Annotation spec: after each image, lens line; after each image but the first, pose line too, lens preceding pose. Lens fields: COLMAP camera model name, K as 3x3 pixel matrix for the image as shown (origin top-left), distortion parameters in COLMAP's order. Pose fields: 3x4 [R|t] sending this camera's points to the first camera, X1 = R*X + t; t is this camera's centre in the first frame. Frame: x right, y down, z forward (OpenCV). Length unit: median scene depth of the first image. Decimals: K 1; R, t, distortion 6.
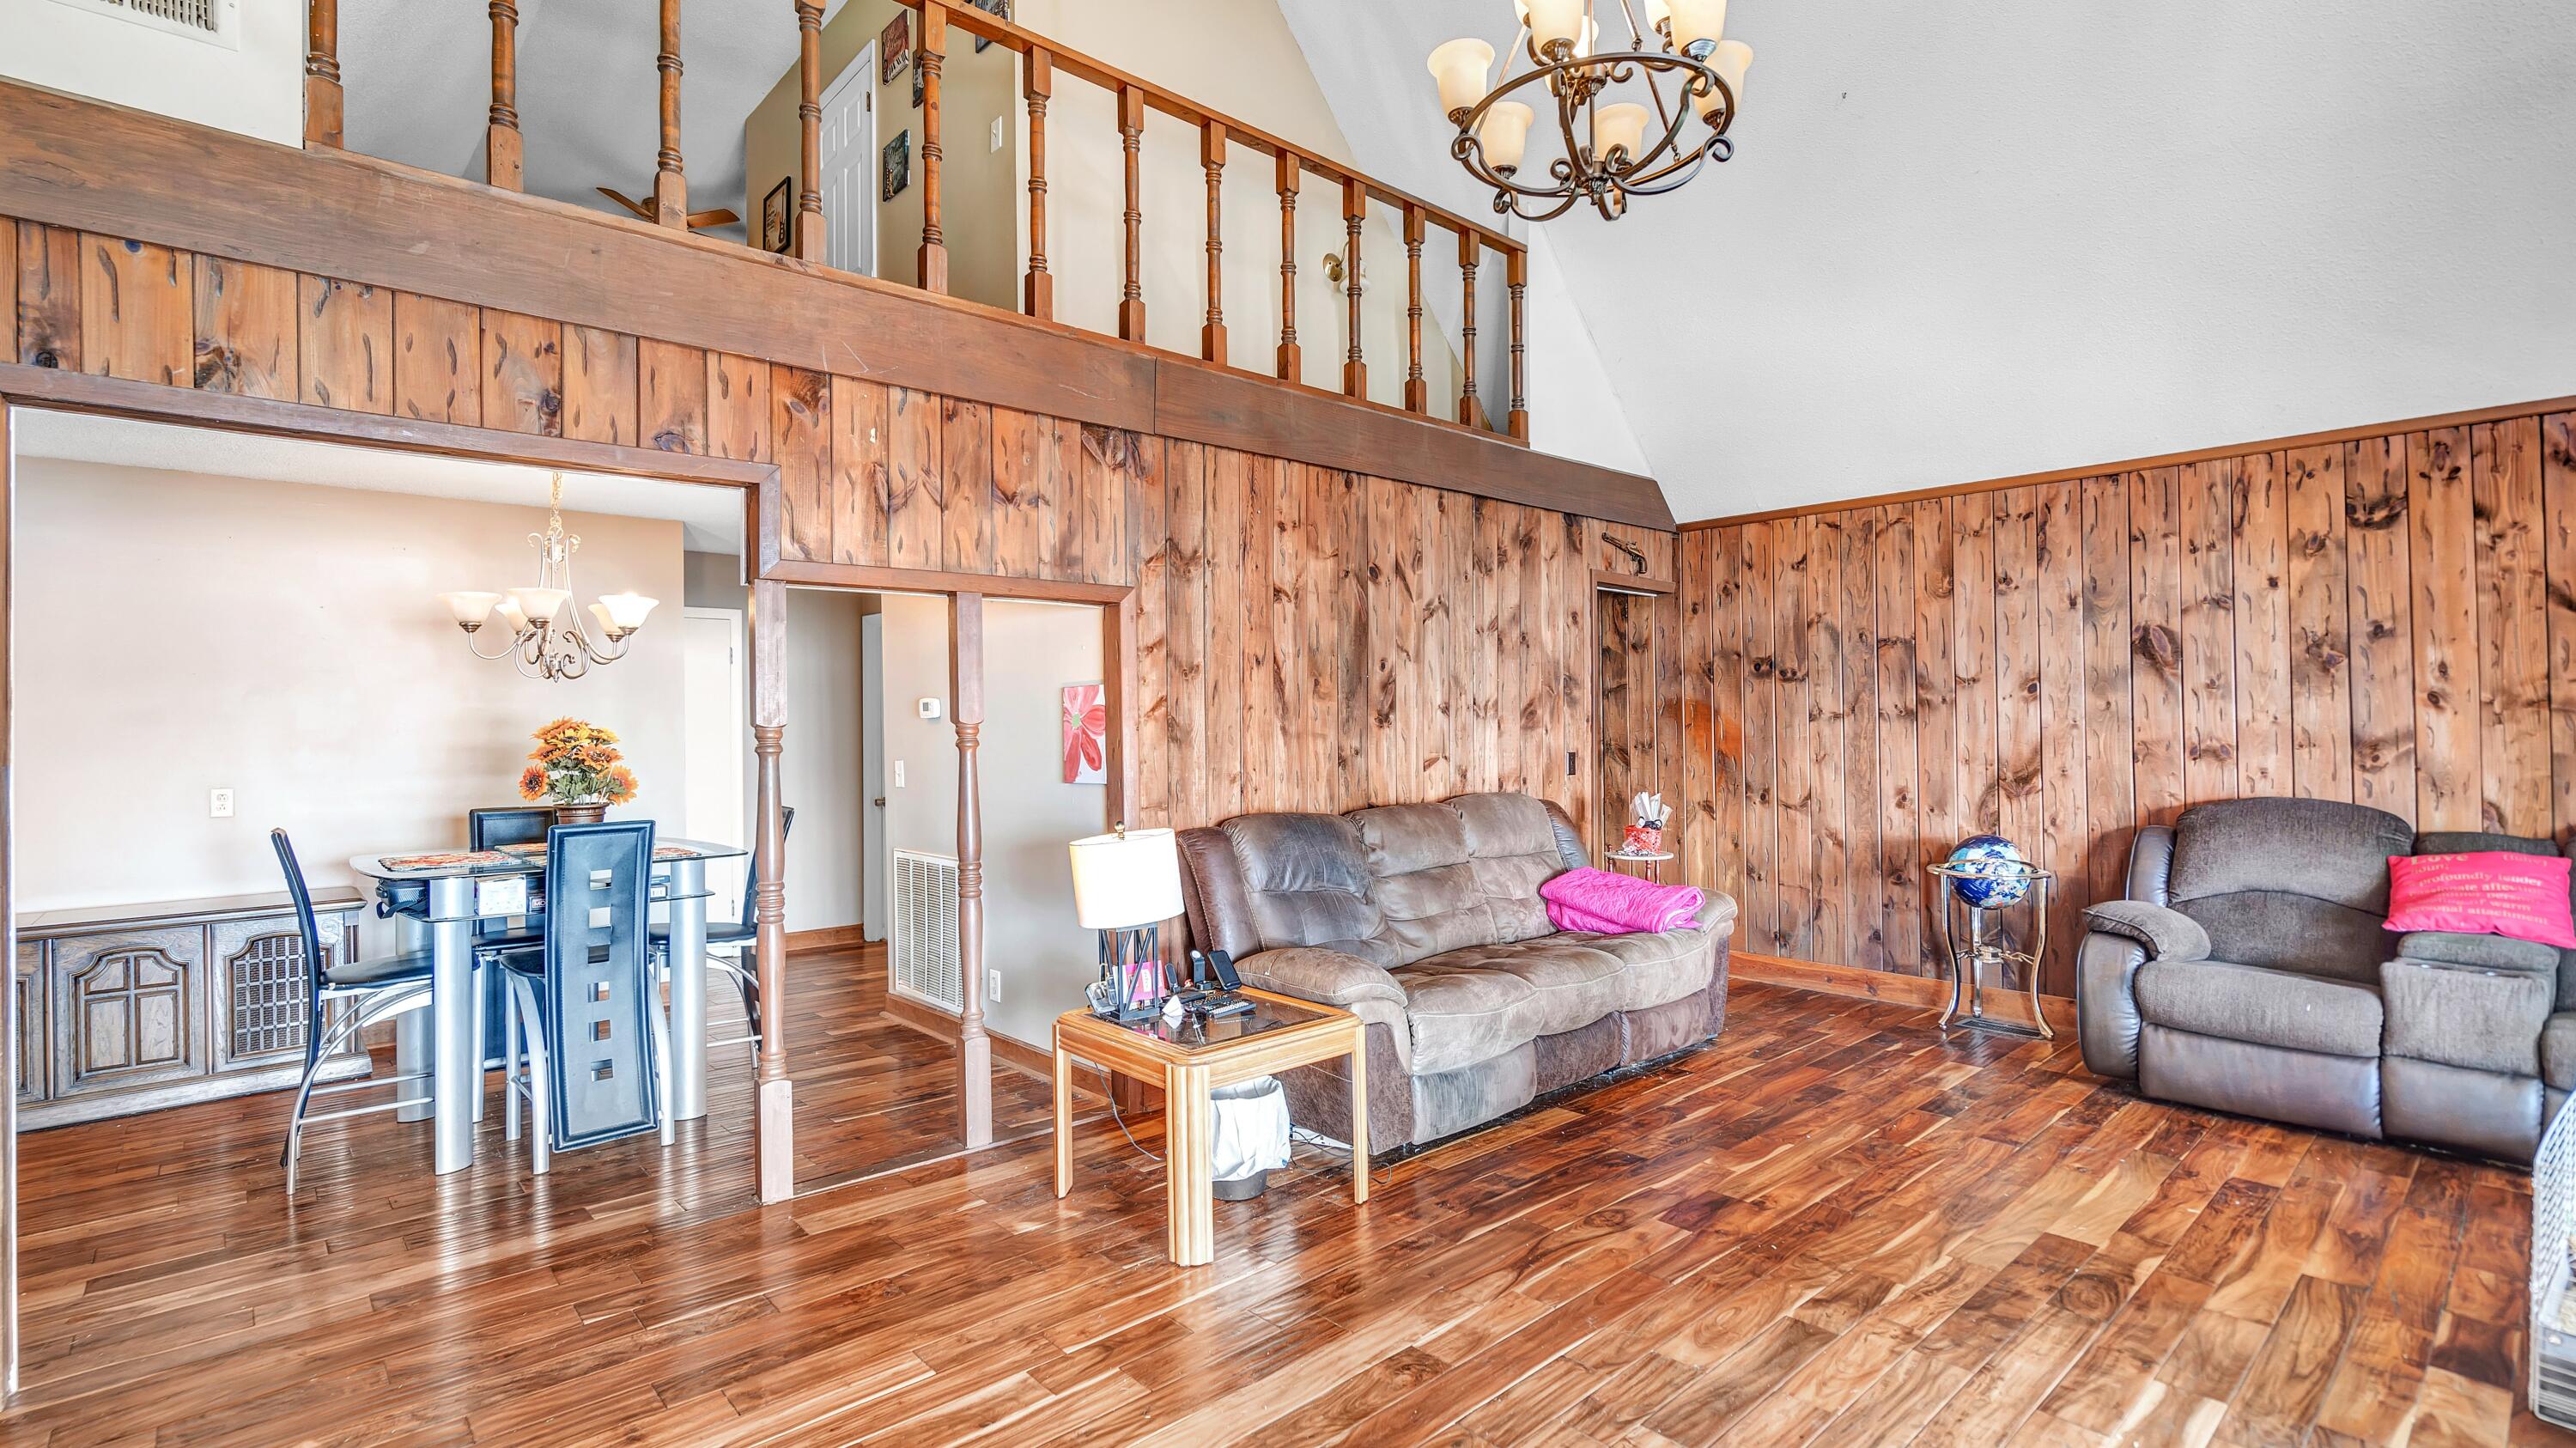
lens RADIAL K [[1193.1, 0, 1299.0], [0, 1193.1, 708.4], [0, 0, 1]] dist [-0.005948, 0.003857]
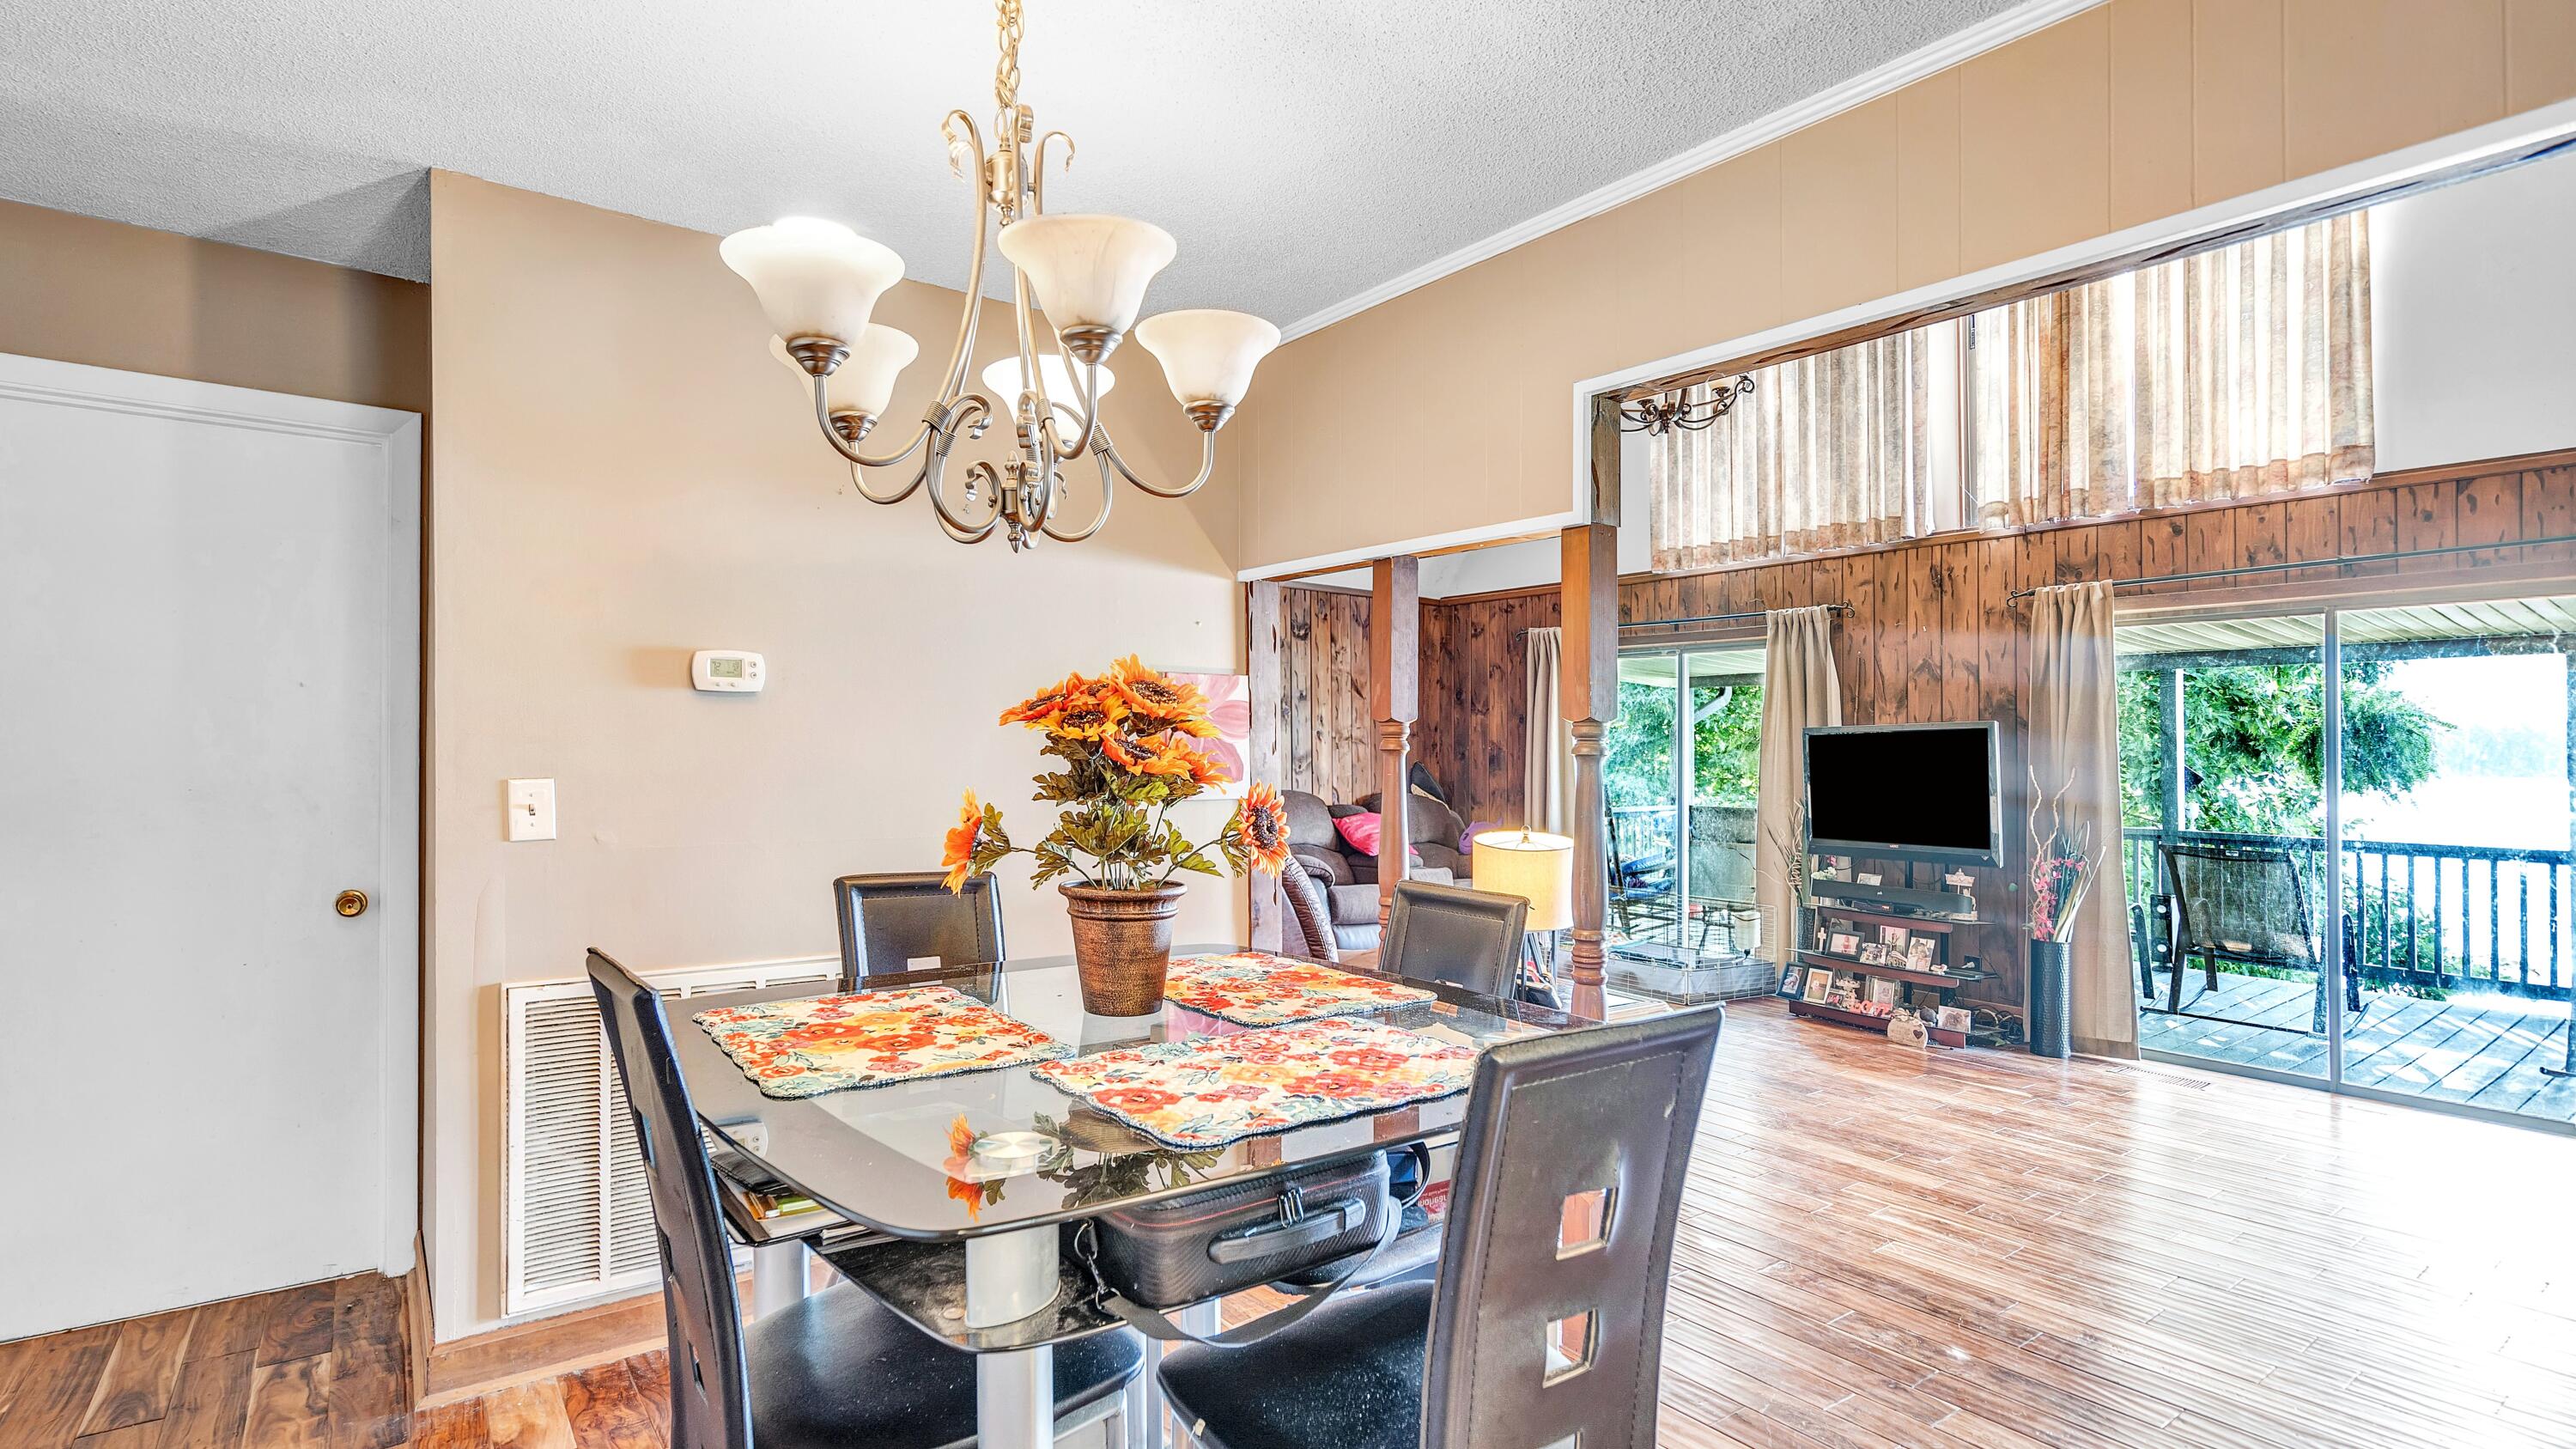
lens RADIAL K [[1193.2, 0, 1273.9], [0, 1193.2, 732.6], [0, 0, 1]] dist [-0.005948, 0.003857]
pose [[0.082588, 0.027424, 0.996206, -0.871873], [-0.030524, 0.999222, -0.024976, 0.035354], [-0.996116, -0.028345, 0.083361, 0.859087]]
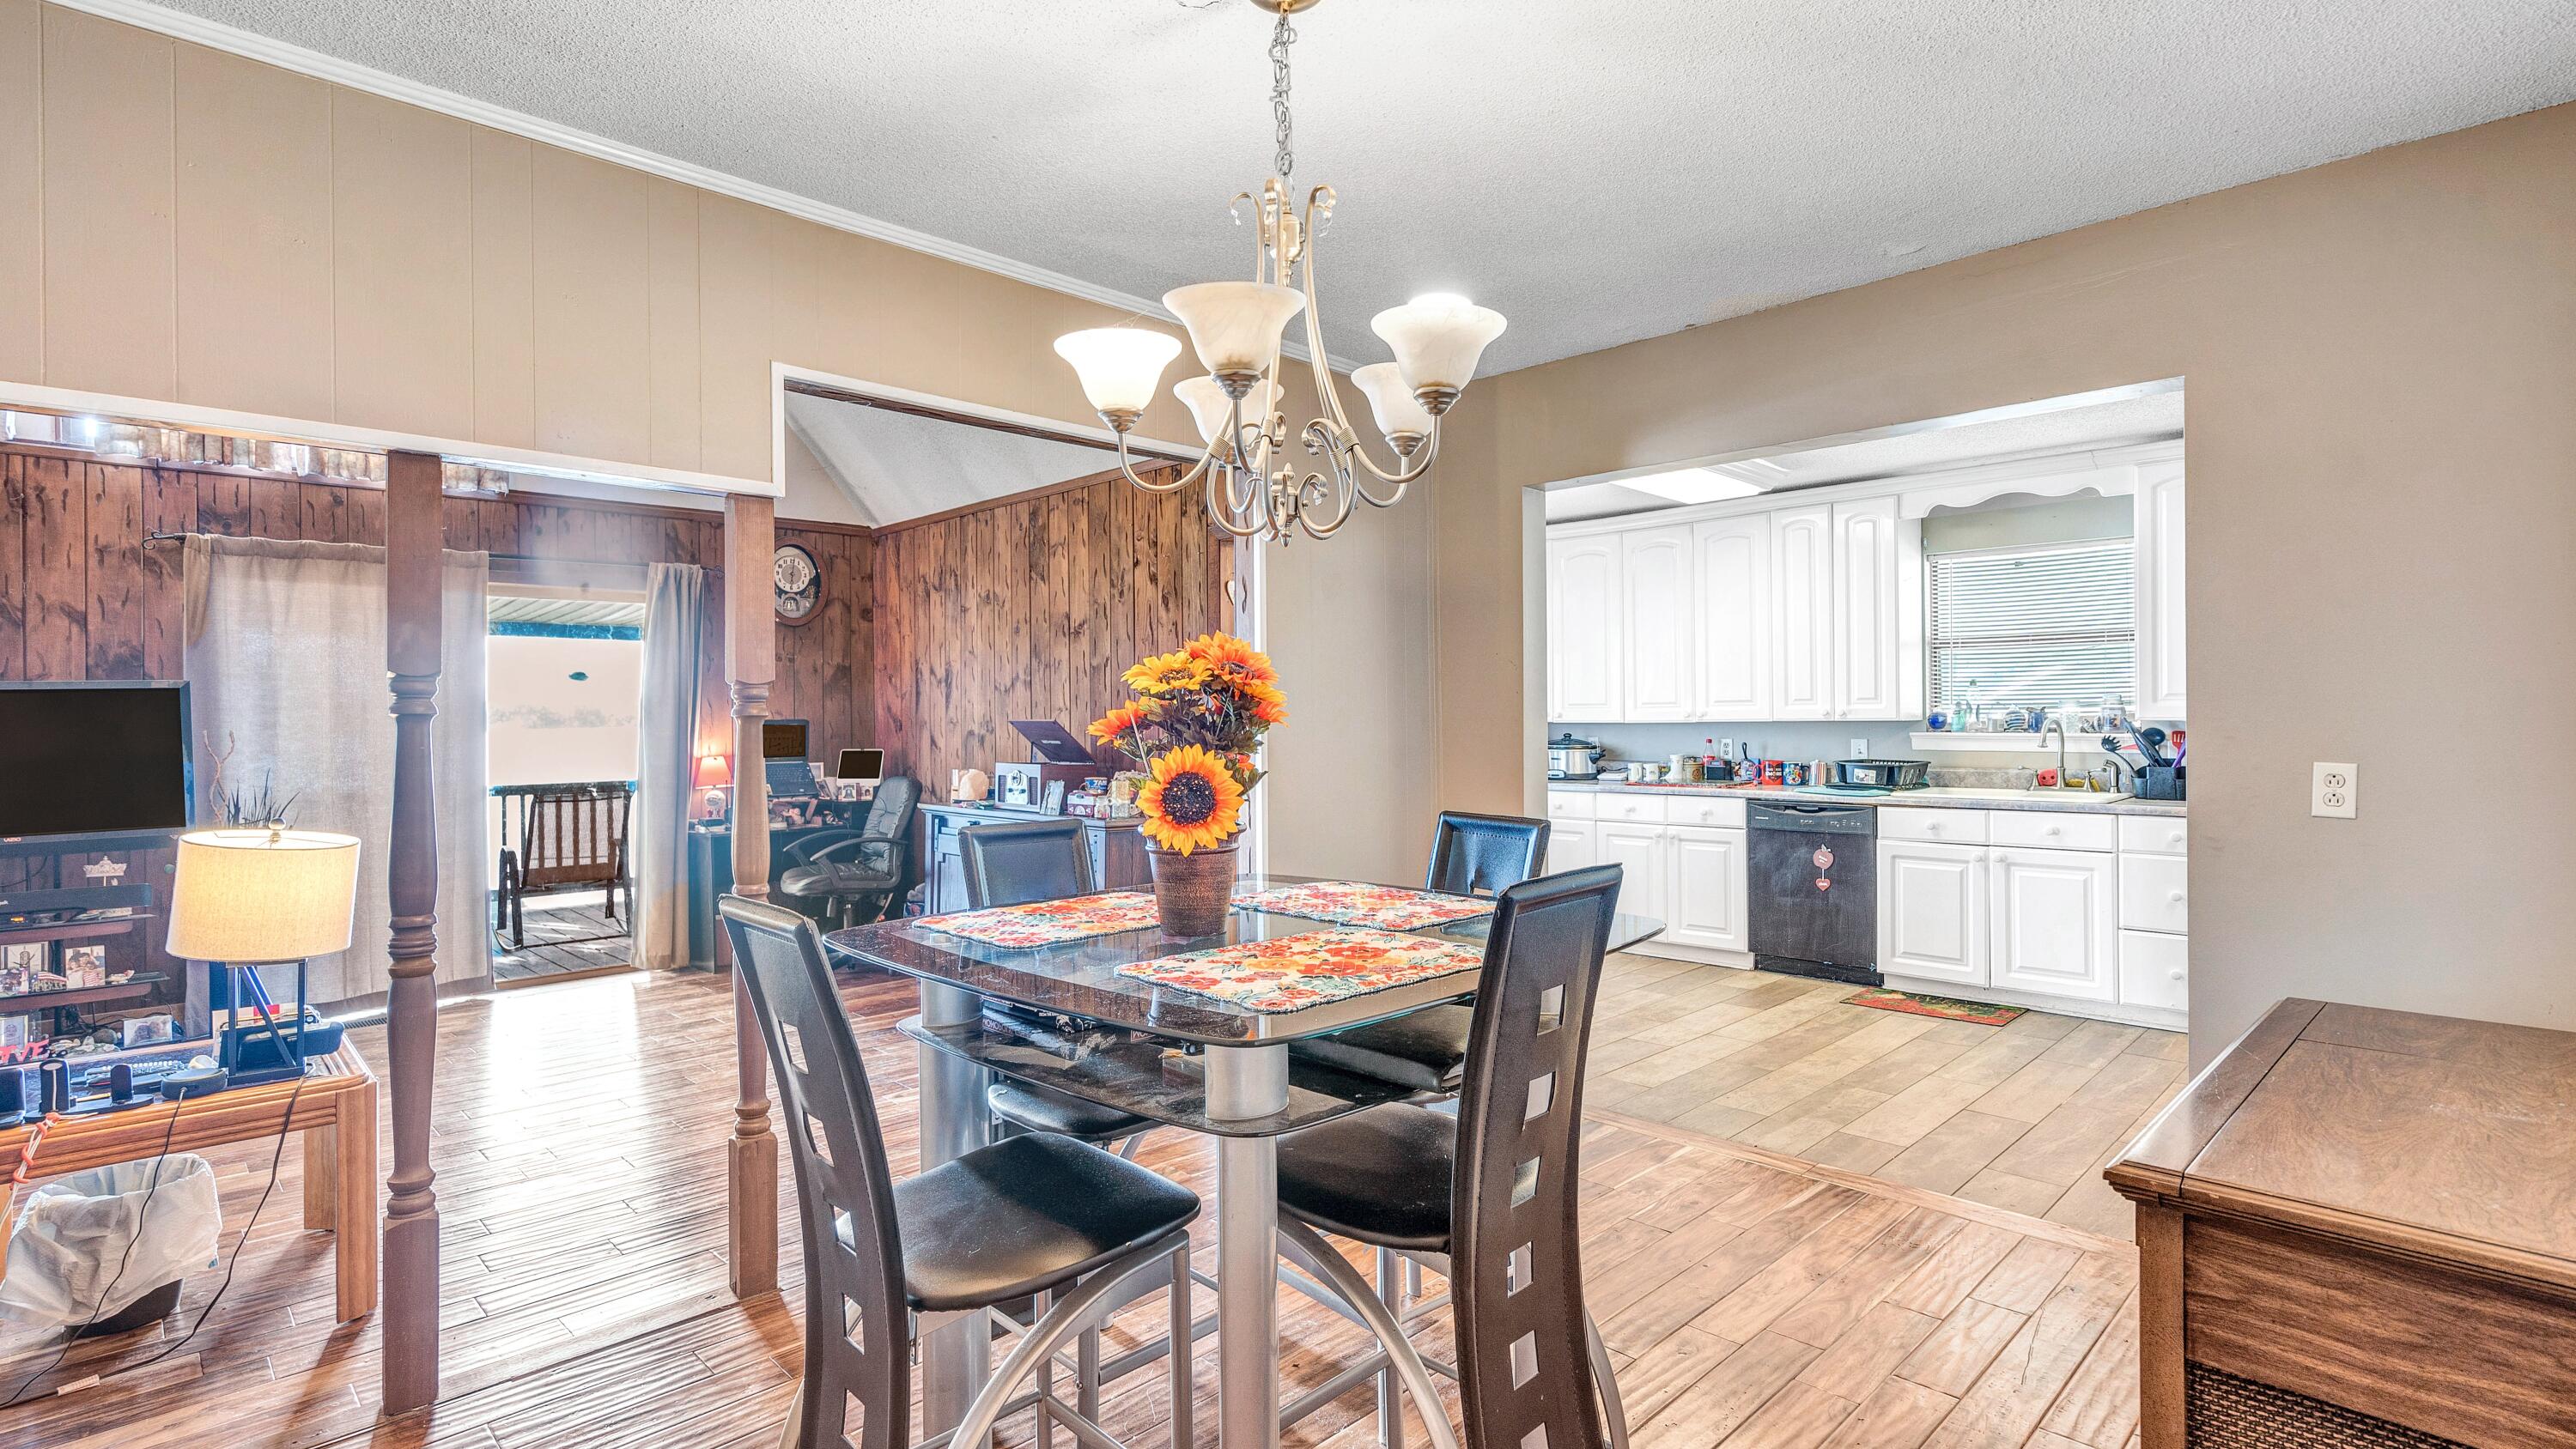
lens RADIAL K [[1192.8, 0, 1305.8], [0, 1192.8, 721.2], [0, 0, 1]] dist [-0.005948, 0.003857]
pose [[-0.998893, 0.021718, -0.041737, -0.579030], [0.022290, 0.999663, -0.013300, 0.043824], [0.041434, -0.014216, -0.999040, 1.321409]]
